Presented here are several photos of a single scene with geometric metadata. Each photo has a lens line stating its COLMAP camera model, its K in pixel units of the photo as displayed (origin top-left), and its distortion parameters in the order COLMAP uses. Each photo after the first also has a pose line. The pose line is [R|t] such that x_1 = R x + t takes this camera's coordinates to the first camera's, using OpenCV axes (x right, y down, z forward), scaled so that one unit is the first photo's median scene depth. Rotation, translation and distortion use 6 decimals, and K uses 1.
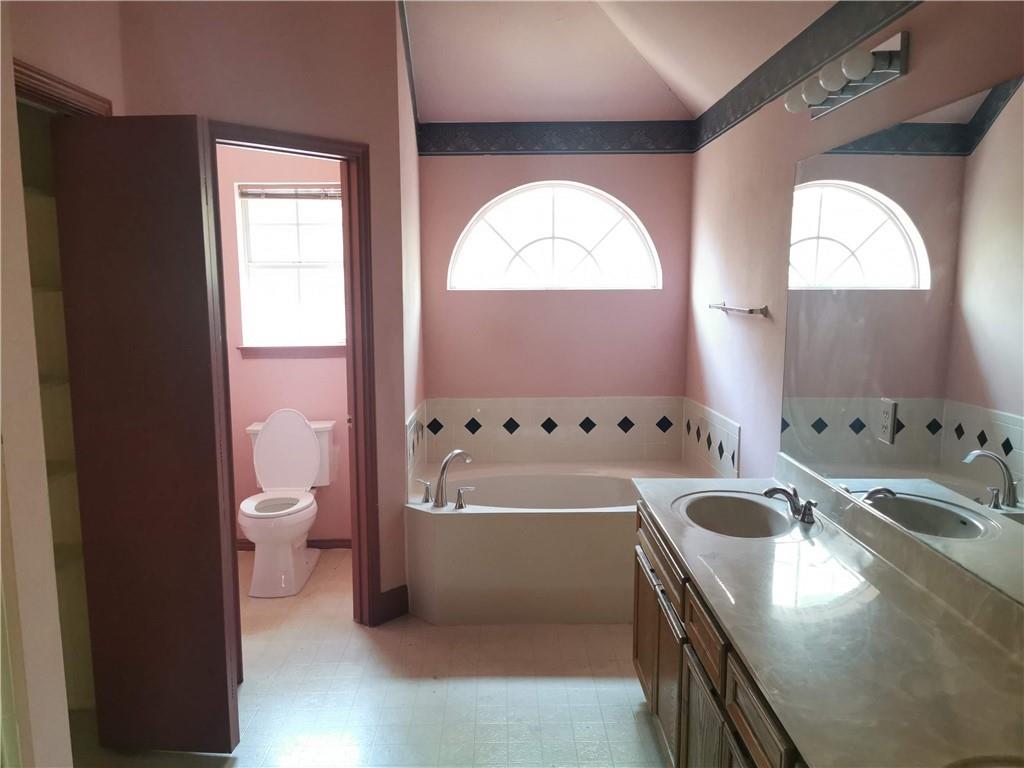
lens RADIAL K [[783.3, 0, 512.0], [0, 783.3, 384.0], [0, 0, 1]] dist [0.070390, -0.098685]
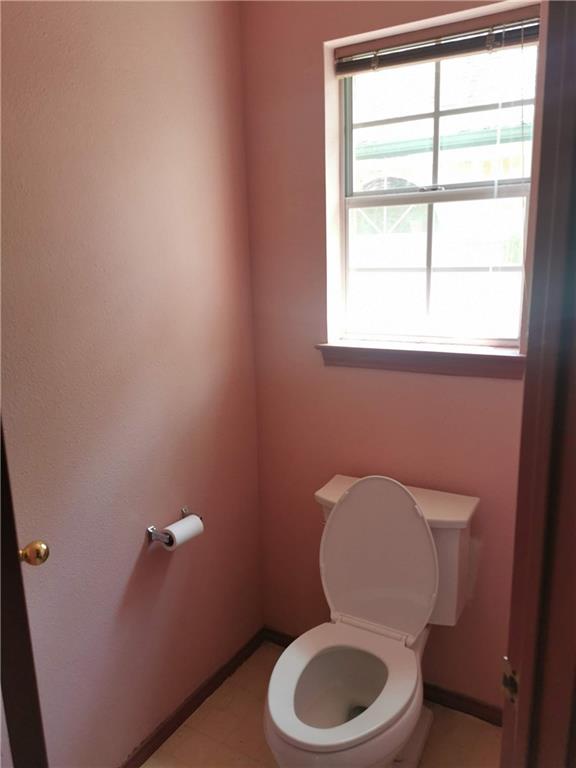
lens RADIAL K [[587.5, 0, 288.0], [0, 587.5, 384.0], [0, 0, 1]] dist [0.070390, -0.098685]
pose [[0.849988, 0.095897, -0.517999, -0.138756], [-0.049425, 0.993471, 0.102820, -0.062842], [0.524478, -0.061794, 0.849179, 0.621458]]
